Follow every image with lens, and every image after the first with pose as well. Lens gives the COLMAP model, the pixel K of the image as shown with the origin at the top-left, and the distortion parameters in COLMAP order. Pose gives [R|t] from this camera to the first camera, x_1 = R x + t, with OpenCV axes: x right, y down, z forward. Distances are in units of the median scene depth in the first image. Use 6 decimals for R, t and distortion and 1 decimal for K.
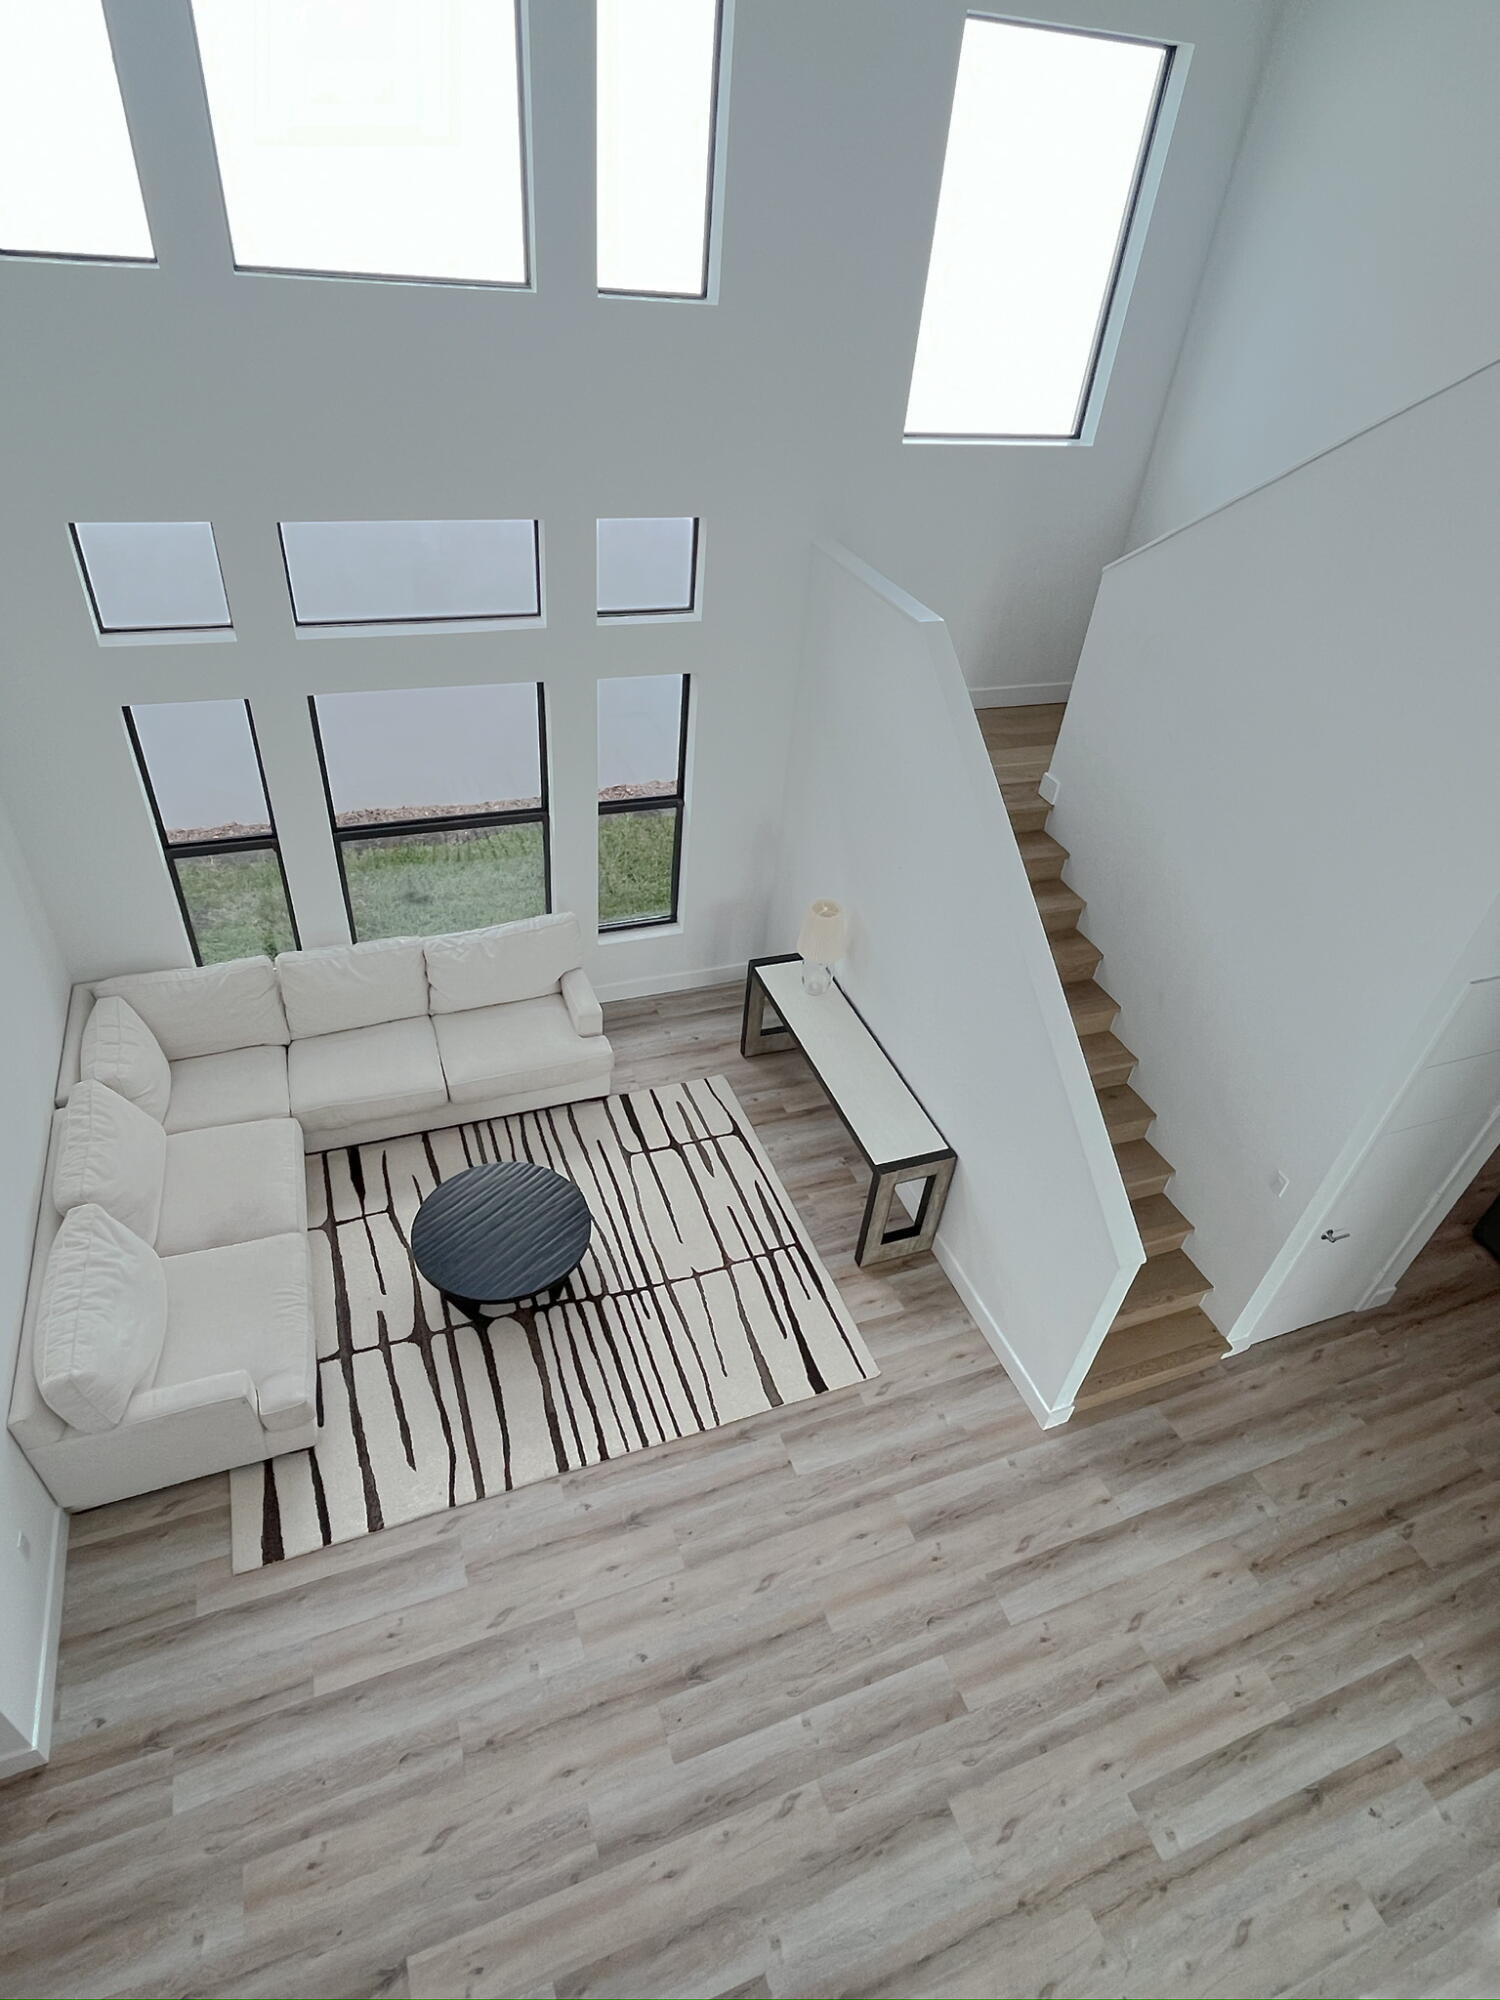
lens RADIAL K [[1088.2, 0, 753.4], [0, 1088.2, 1004.4], [0, 0, 1]] dist [-0.002078, -0.000598]
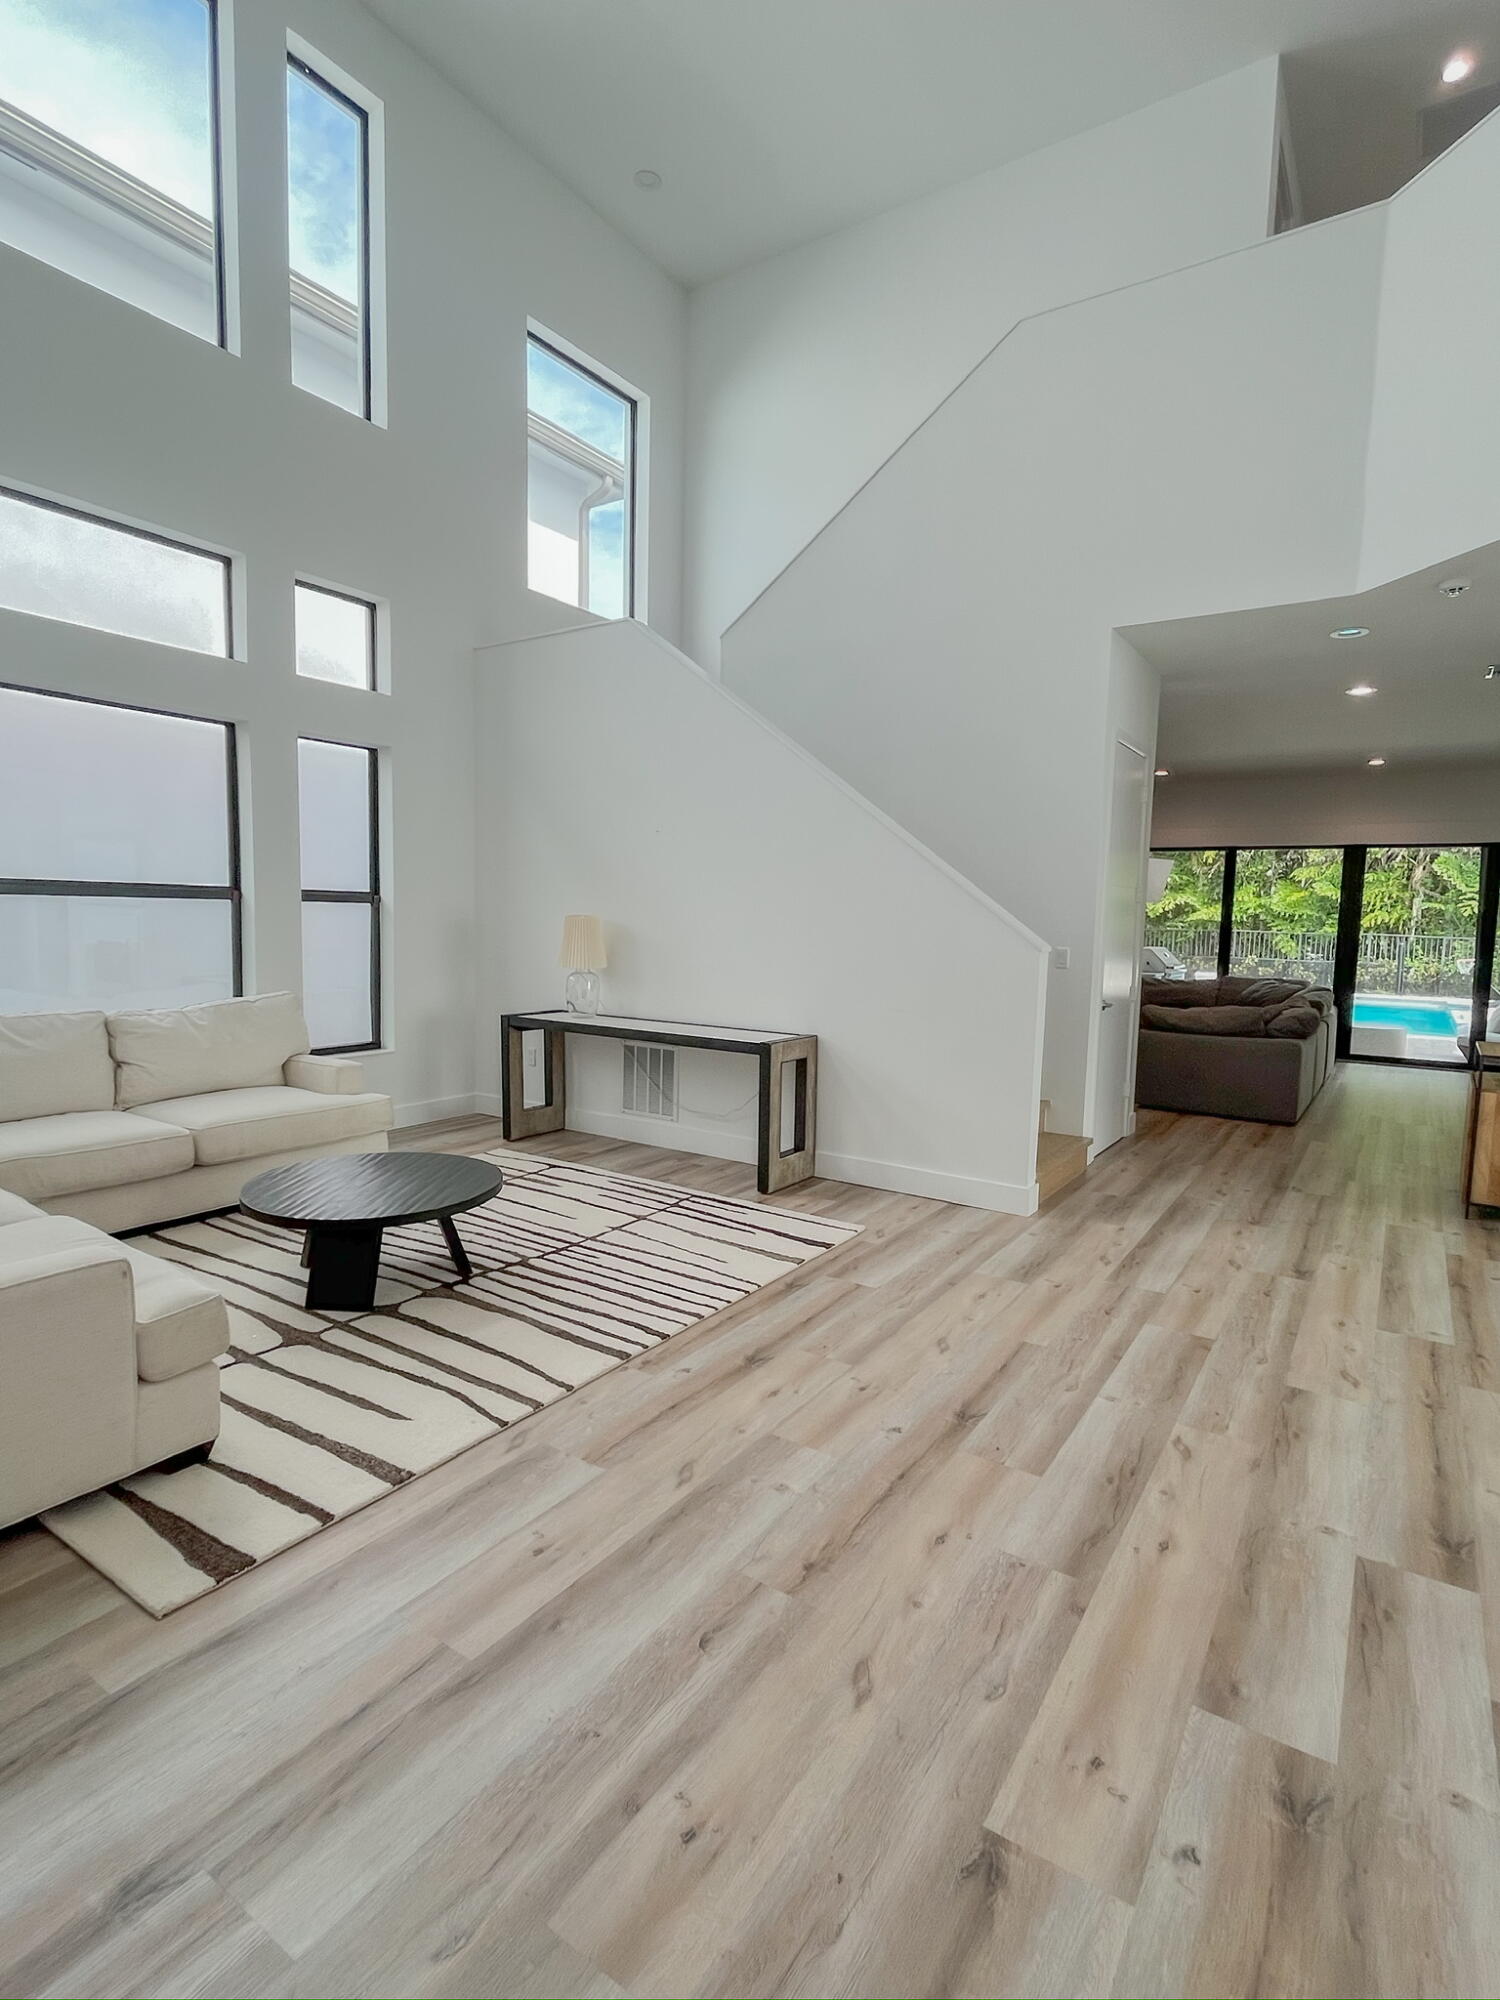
lens RADIAL K [[987.7, 0, 751.5], [0, 987.7, 1003.3], [0, 0, 1]] dist [0.001436, -0.001155]
pose [[0.816963, -0.101577, 0.567674, -0.507037], [0.376840, 0.839164, -0.392169, 0.594020], [-0.436536, 0.534309, 0.723844, 0.456543]]
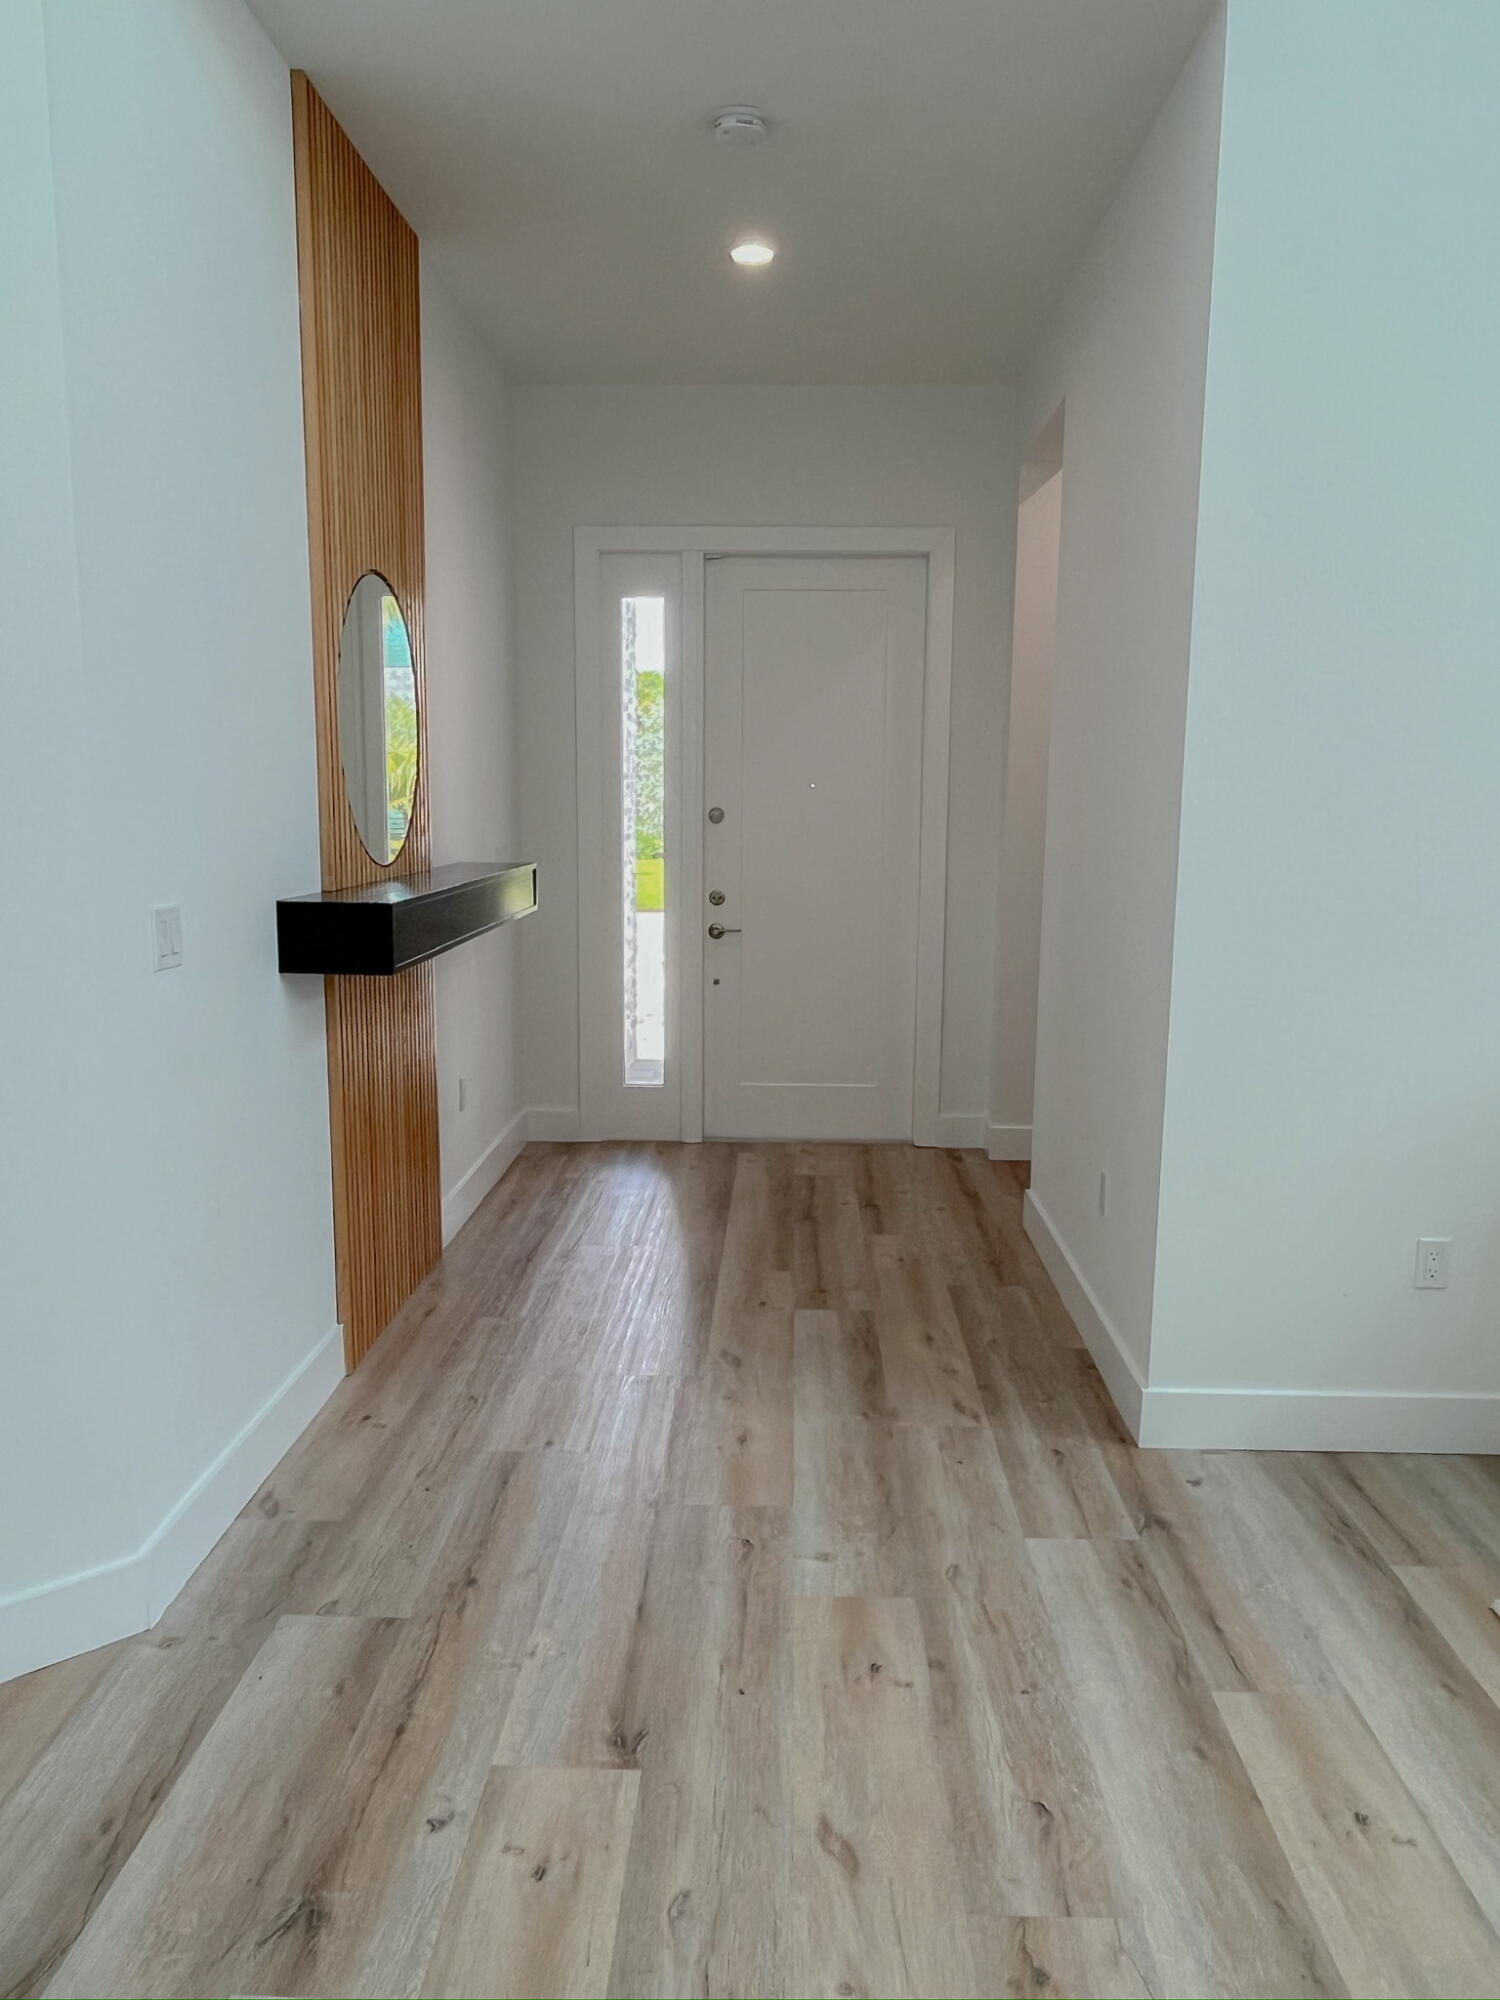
lens RADIAL K [[1459.8, 0, 751.7], [0, 1459.8, 1000.5], [0, 0, 1]] dist [-0.010123, -0.003239]
pose [[-0.382877, 0.056108, -0.922094, 0.167972], [-0.591771, 0.751574, 0.291451, 0.365060], [0.709375, 0.657258, -0.254557, 0.816459]]
